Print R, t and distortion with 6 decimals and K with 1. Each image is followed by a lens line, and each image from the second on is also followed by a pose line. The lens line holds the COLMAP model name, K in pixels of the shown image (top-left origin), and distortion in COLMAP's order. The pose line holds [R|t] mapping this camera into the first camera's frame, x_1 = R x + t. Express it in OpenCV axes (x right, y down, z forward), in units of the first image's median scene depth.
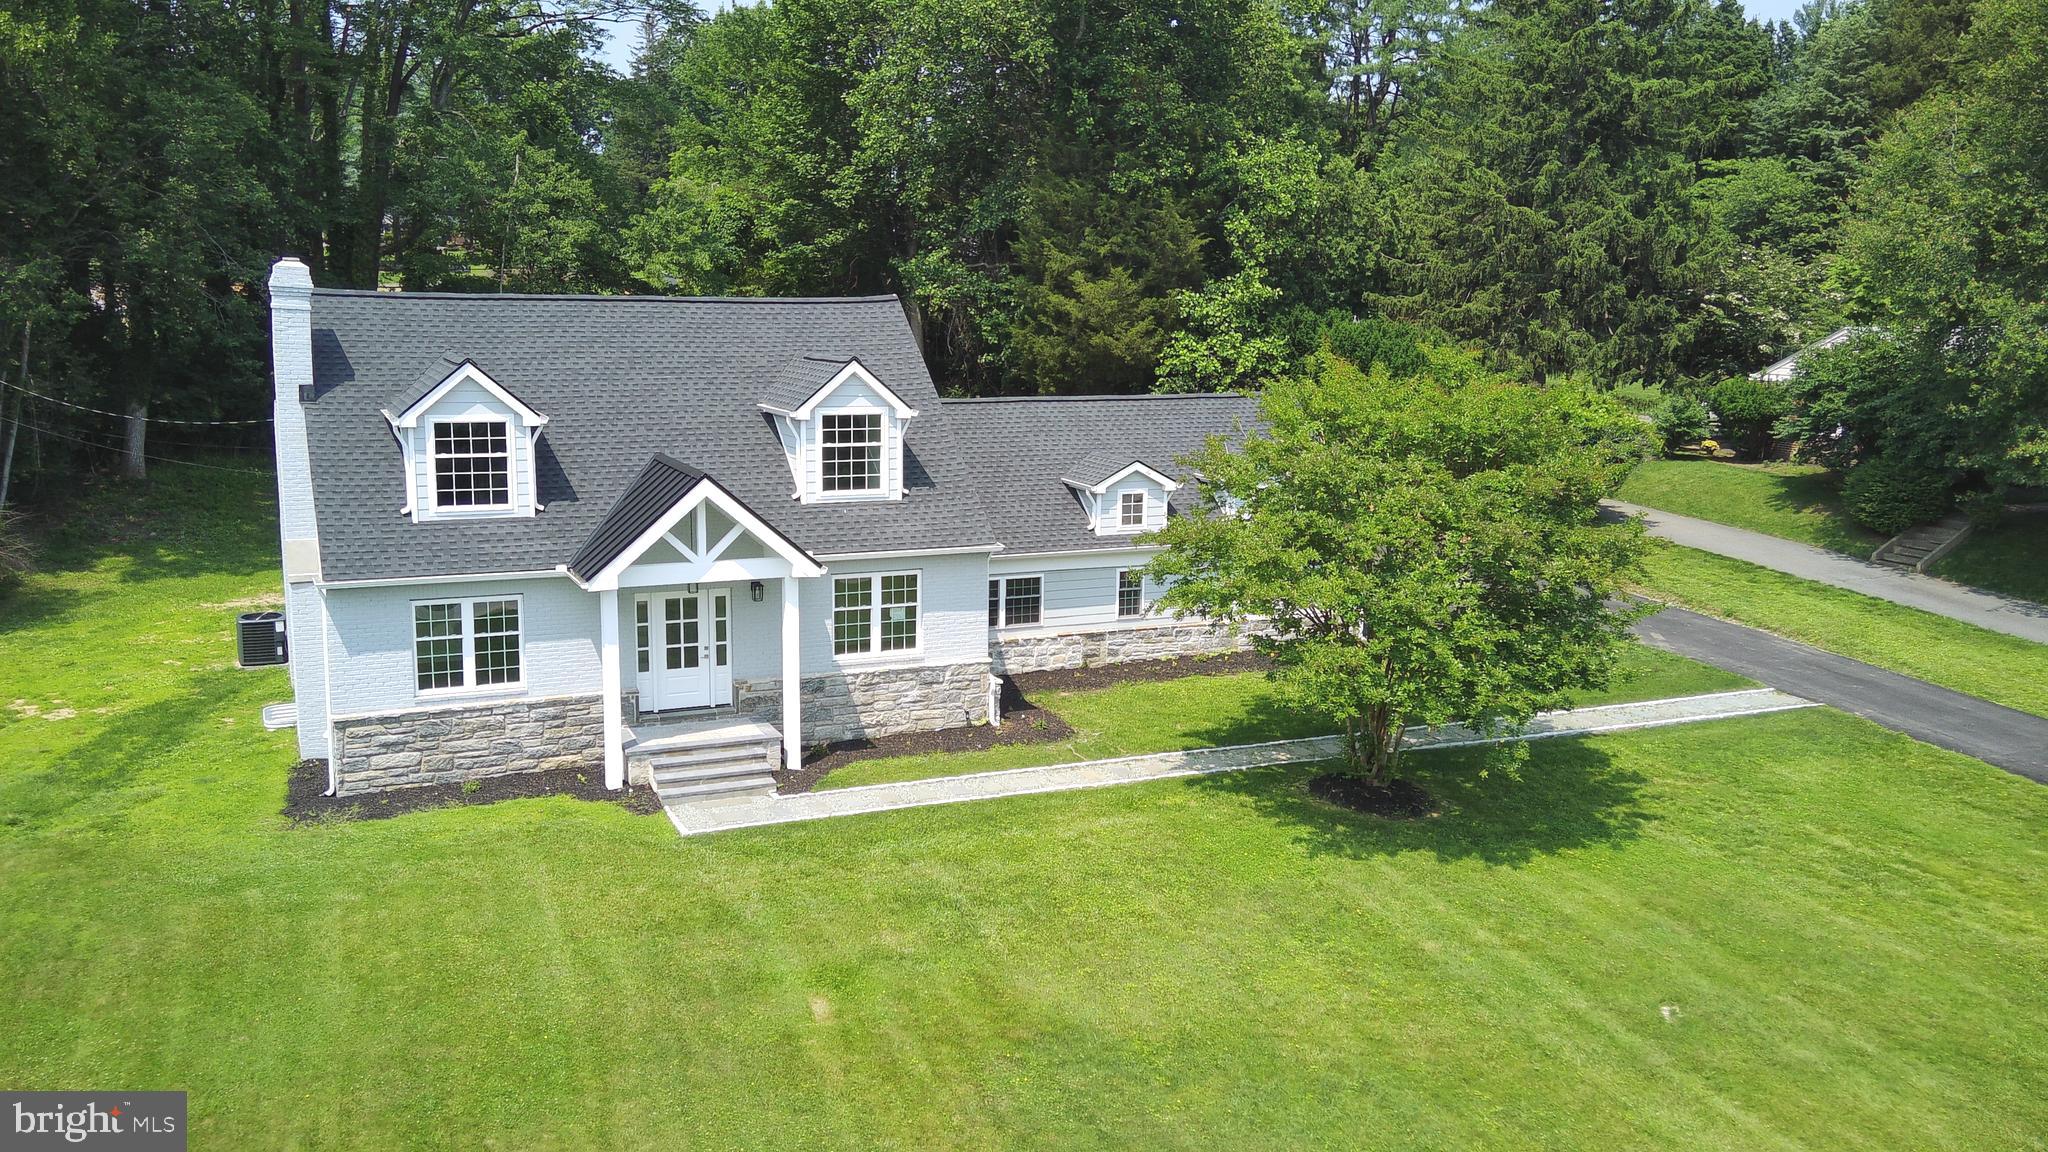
lens RADIAL K [[1695.6, 0, 1024.0], [0, 1695.6, 576.0], [0, 0, 1]] dist [0.123143, -0.208787]
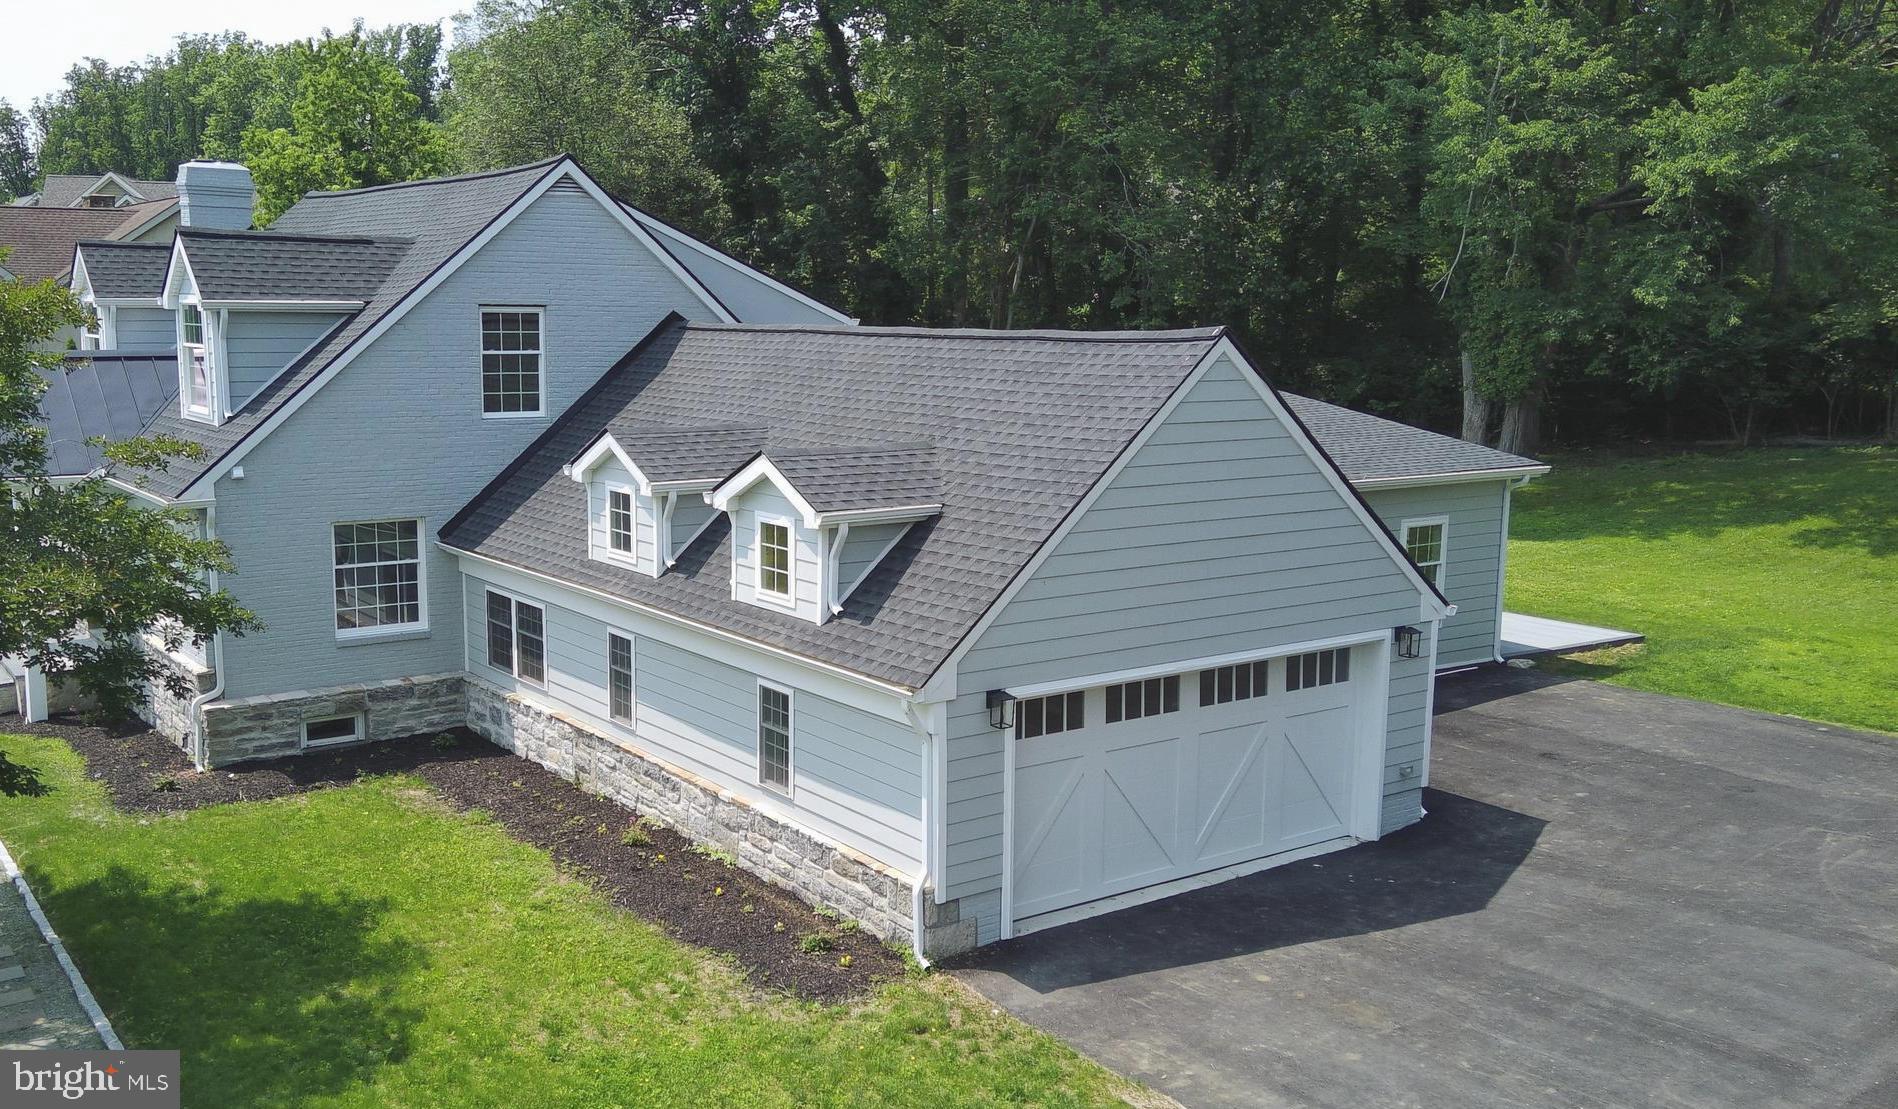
lens RADIAL K [[1693.9, 0, 876.1], [0, 1693.9, 577.3], [0, 0, 1]] dist [0.126341, -0.207048]
pose [[0.188545, 0.145756, -0.971188, 0.754397], [-0.168087, 0.979121, 0.114314, -0.121770], [0.967573, 0.141691, 0.209108, 1.218172]]
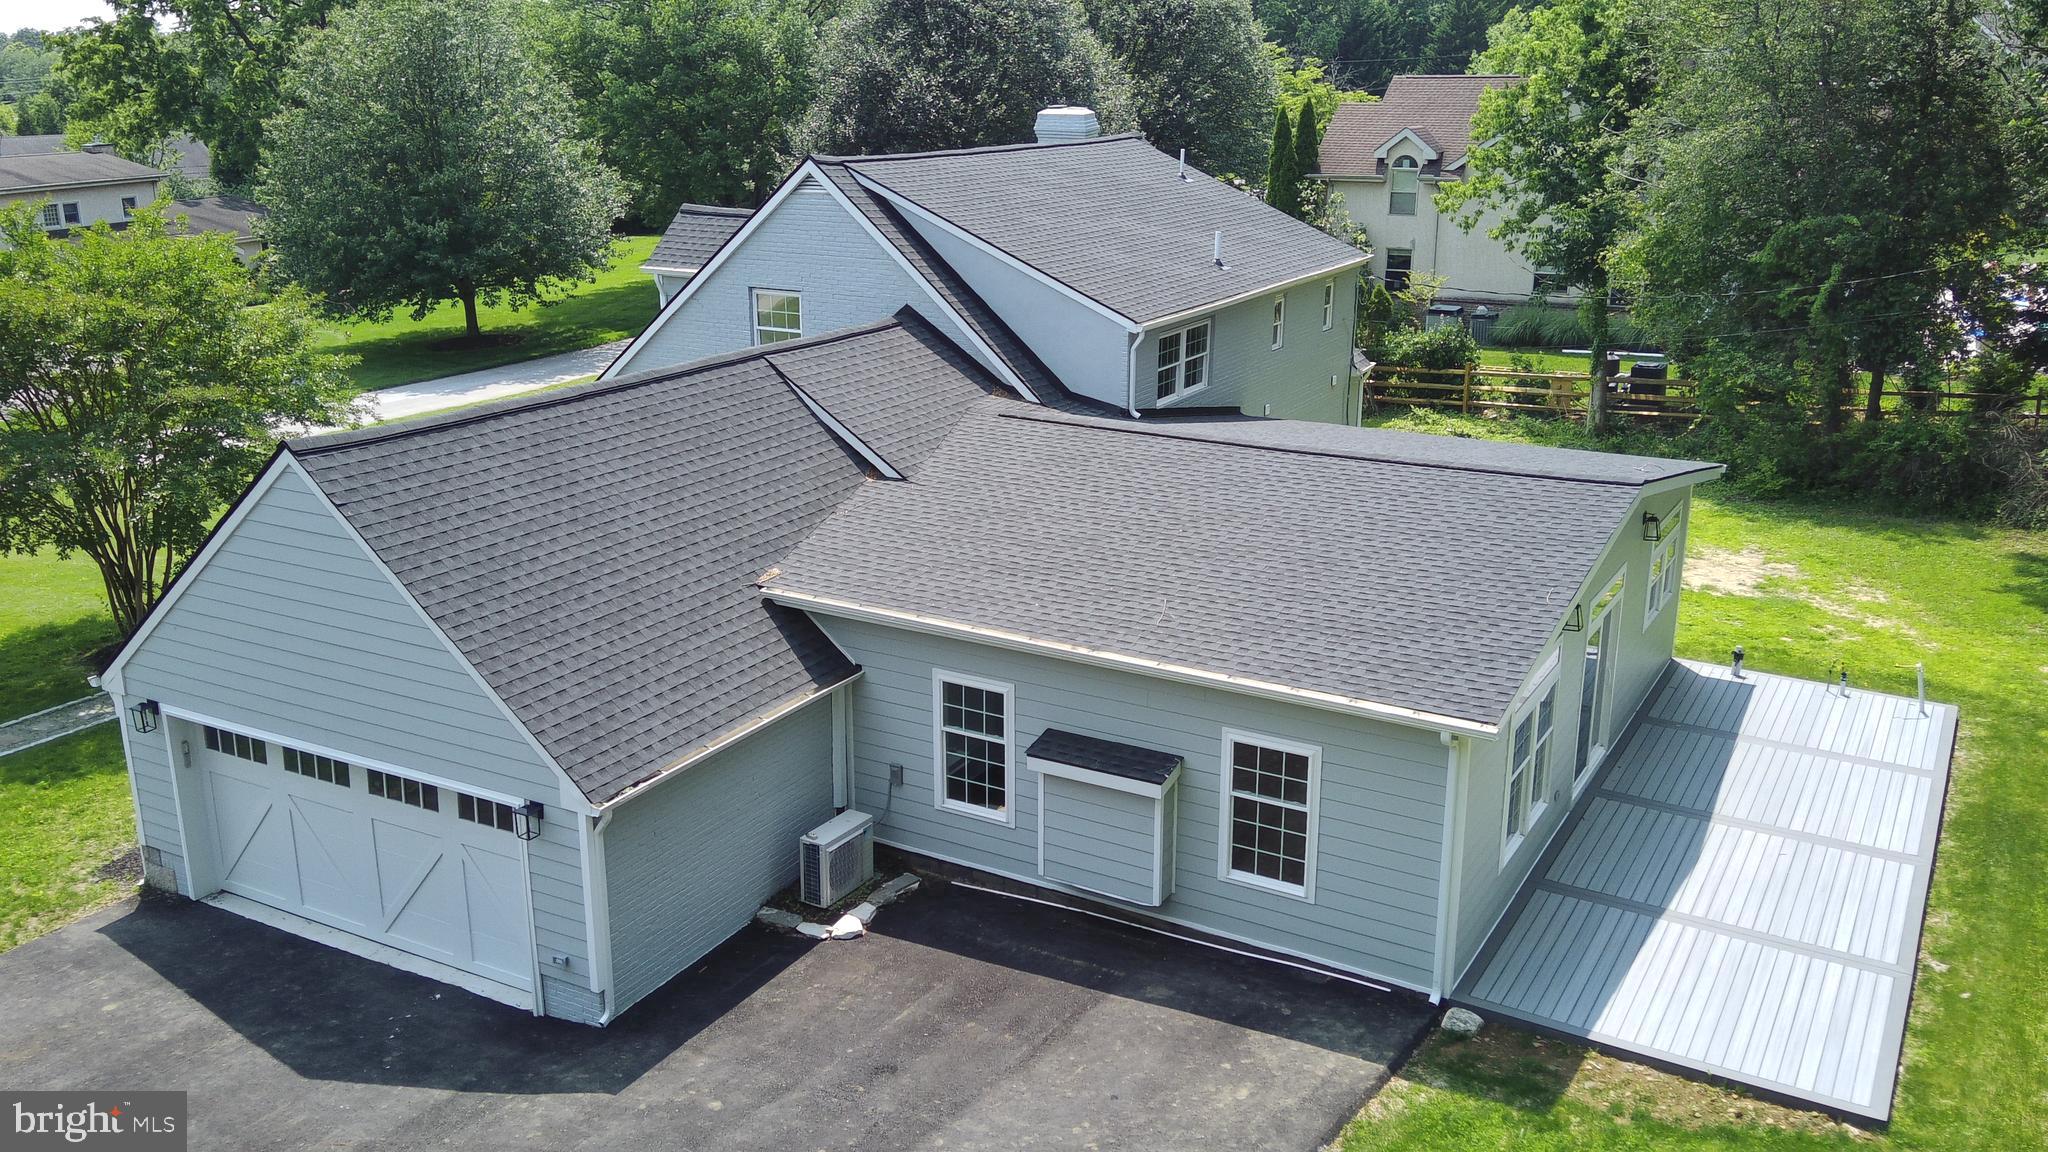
lens RADIAL K [[1695.6, 0, 1024.0], [0, 1695.6, 576.0], [0, 0, 1]] dist [0.123143, -0.208787]
pose [[-0.806731, 0.159652, -0.568944, 0.360403], [-0.106114, 0.908020, 0.405265, -0.374015], [0.581313, 0.387313, -0.715586, 2.000538]]
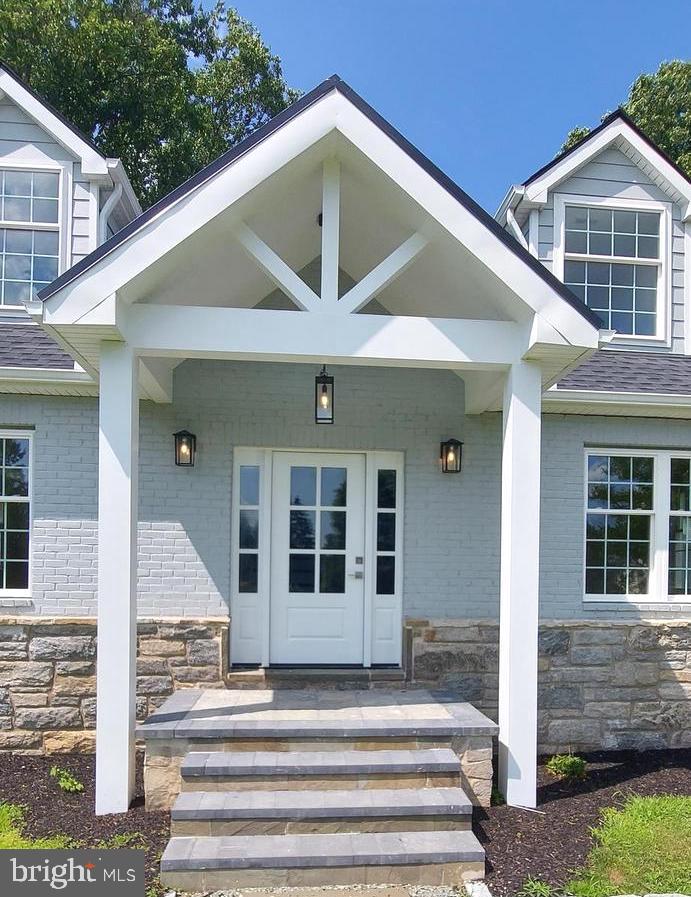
lens RADIAL K [[620.0, 0, 348.7], [0, 620.0, 577.8], [0, 0, 1]] dist [-0.008256, -0.003125]
pose [[0.945865, 0.002818, -0.324548, -0.126043], [-0.057810, 0.985435, -0.159924, 0.083531], [0.319370, 0.170029, 0.932252, 0.828925]]
